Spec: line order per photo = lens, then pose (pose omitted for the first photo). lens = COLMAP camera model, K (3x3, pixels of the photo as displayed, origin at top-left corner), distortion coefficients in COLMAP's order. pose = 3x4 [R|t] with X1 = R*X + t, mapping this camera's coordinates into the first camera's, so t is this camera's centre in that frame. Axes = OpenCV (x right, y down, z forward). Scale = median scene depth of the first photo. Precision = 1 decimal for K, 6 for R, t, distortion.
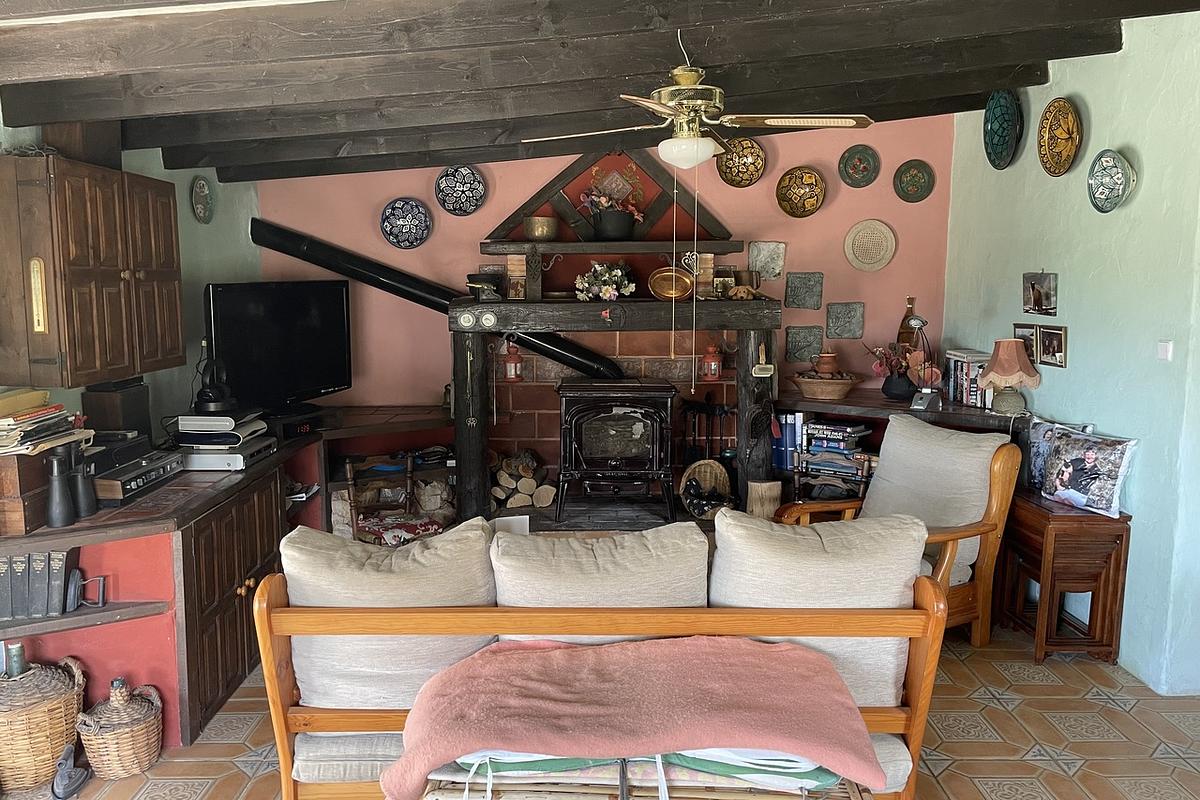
lens RADIAL K [[902.9, 0, 595.9], [0, 902.9, 396.7], [0, 0, 1]] dist [0.038963, -0.062044]
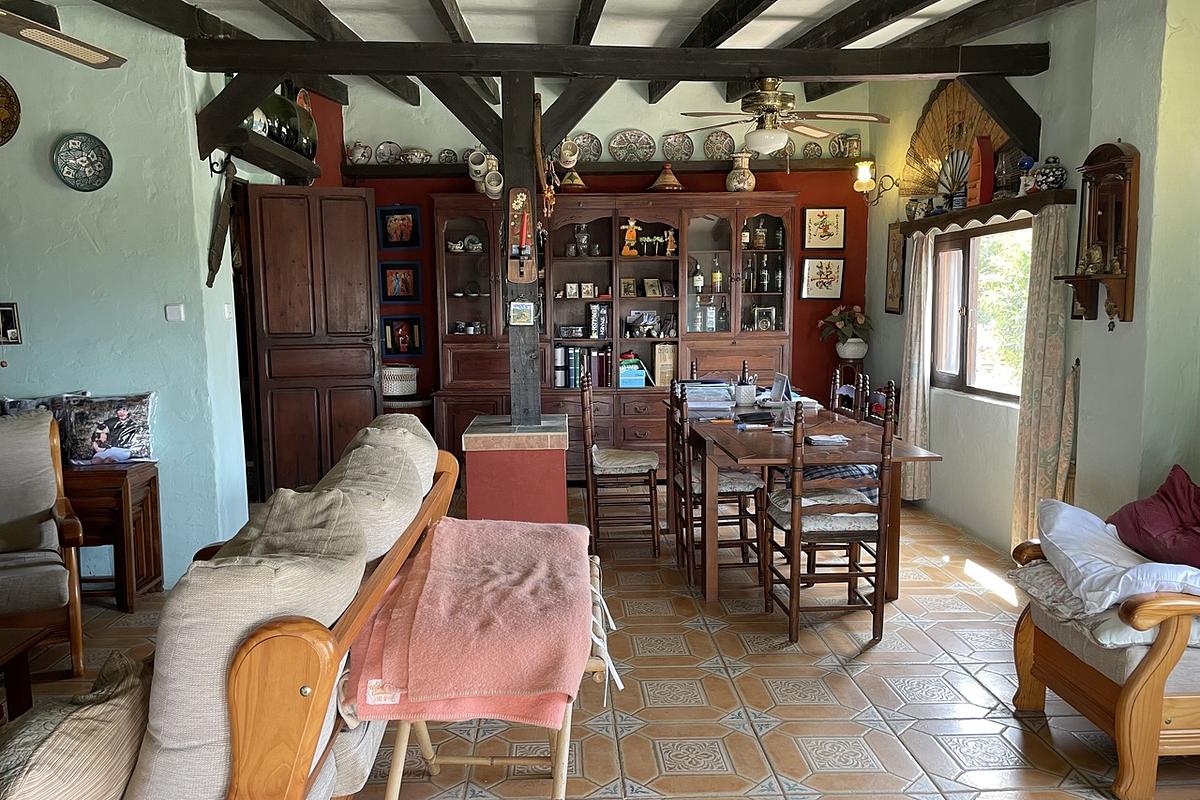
lens RADIAL K [[902.9, 0, 596.6], [0, 902.9, 403.3], [0, 0, 1]] dist [0.038963, -0.062044]
pose [[-0.045159, -0.113063, 0.992561, -0.571445], [0.138669, 0.983246, 0.118311, 0.002560], [-0.989309, 0.142980, -0.028725, 0.461072]]
